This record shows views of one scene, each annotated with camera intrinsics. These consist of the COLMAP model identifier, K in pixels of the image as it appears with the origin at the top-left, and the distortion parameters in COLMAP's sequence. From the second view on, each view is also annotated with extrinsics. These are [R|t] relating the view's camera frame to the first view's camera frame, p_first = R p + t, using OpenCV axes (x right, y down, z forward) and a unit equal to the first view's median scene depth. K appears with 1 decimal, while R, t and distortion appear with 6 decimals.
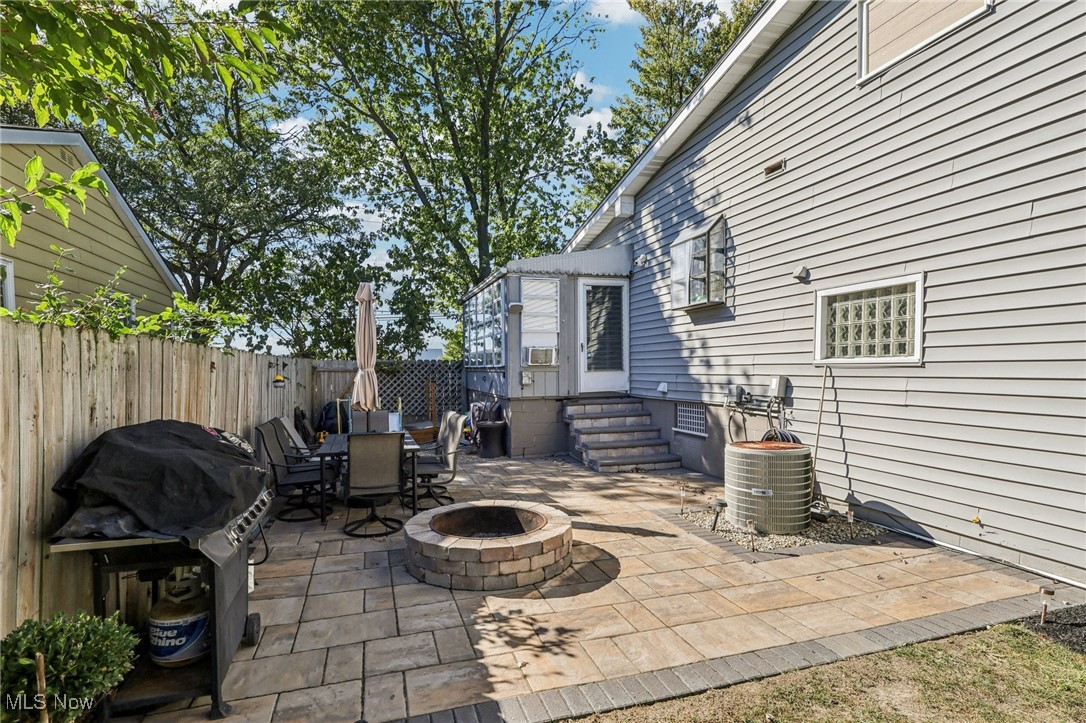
lens RADIAL K [[522.4, 0, 531.3], [0, 522.4, 366.3], [0, 0, 1]] dist [-0.002201, 0.001356]
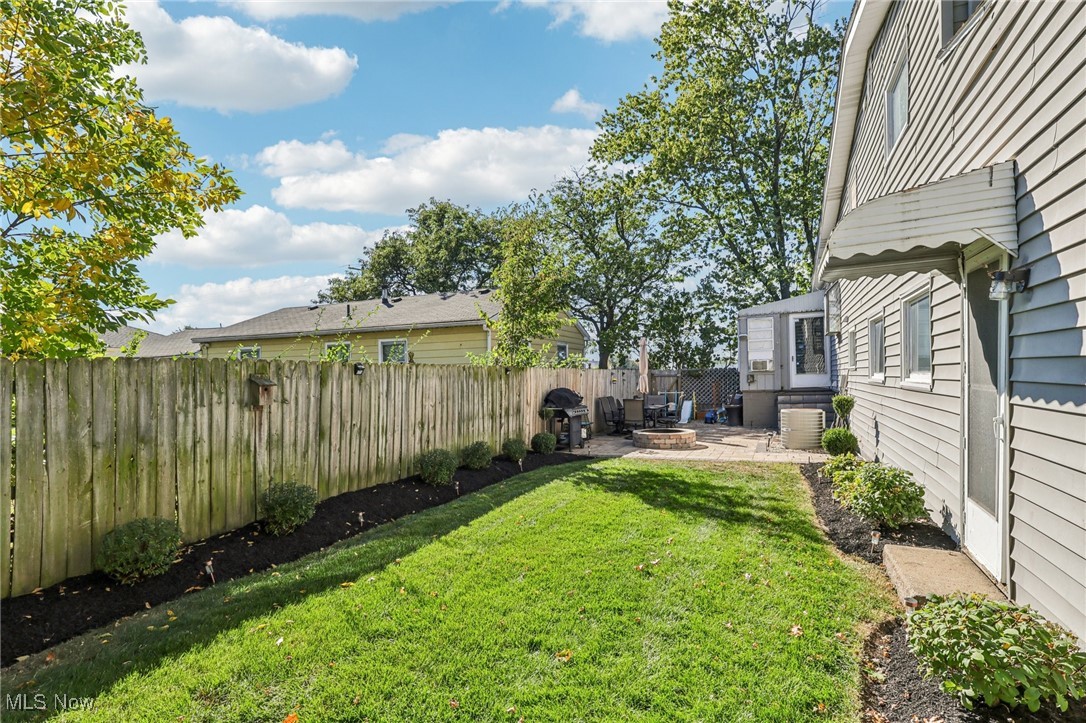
lens RADIAL K [[522.4, 0, 542.8], [0, 522.4, 367.5], [0, 0, 1]] dist [-0.002201, 0.001356]
pose [[0.739132, -0.022294, -0.673191, 1.023973], [0.018846, 0.999745, -0.012416, -0.008513], [0.673297, -0.003510, 0.739364, -1.133602]]
